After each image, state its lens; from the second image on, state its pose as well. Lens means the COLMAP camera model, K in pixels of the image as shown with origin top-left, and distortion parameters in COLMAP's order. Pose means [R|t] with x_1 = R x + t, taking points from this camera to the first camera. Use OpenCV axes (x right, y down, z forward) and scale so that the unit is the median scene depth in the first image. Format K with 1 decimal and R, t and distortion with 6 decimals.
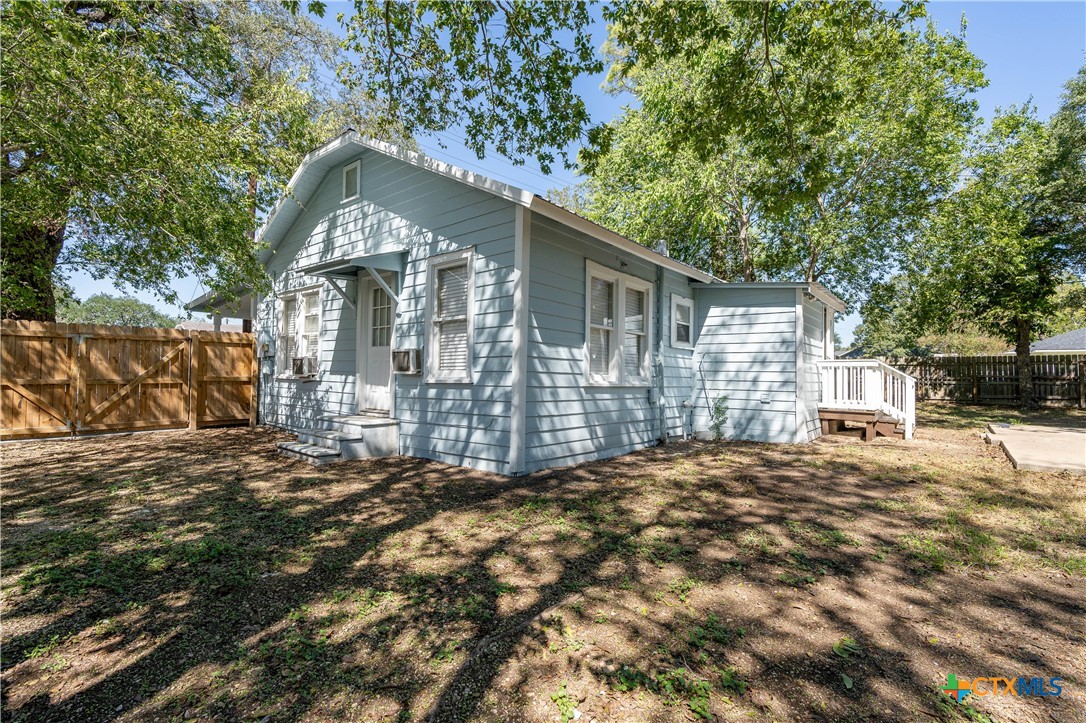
lens RADIAL K [[490.5, 0, 546.6], [0, 490.5, 360.4], [0, 0, 1]] dist [-0.003654, 0.000415]
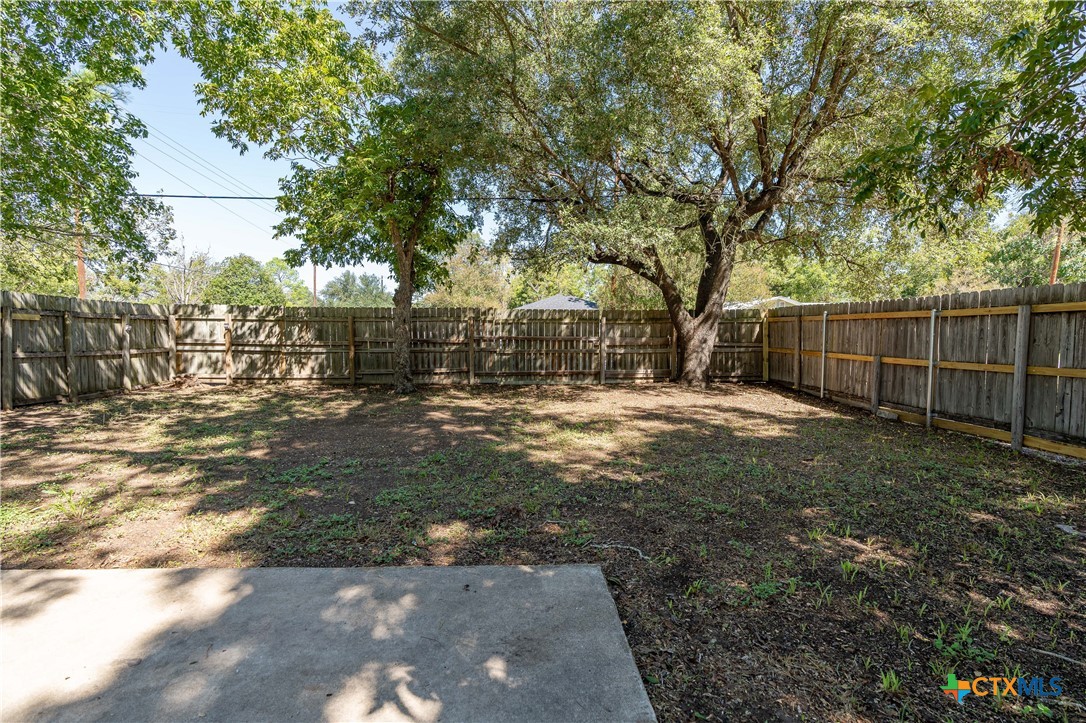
lens RADIAL K [[499.9, 0, 550.0], [0, 499.9, 360.7], [0, 0, 1]] dist [-0.000794, 0.000136]
pose [[0.724265, -0.036829, 0.688538, 1.218929], [-0.017836, 0.997238, 0.072102, 0.017255], [-0.689291, -0.064502, 0.721607, 0.726965]]
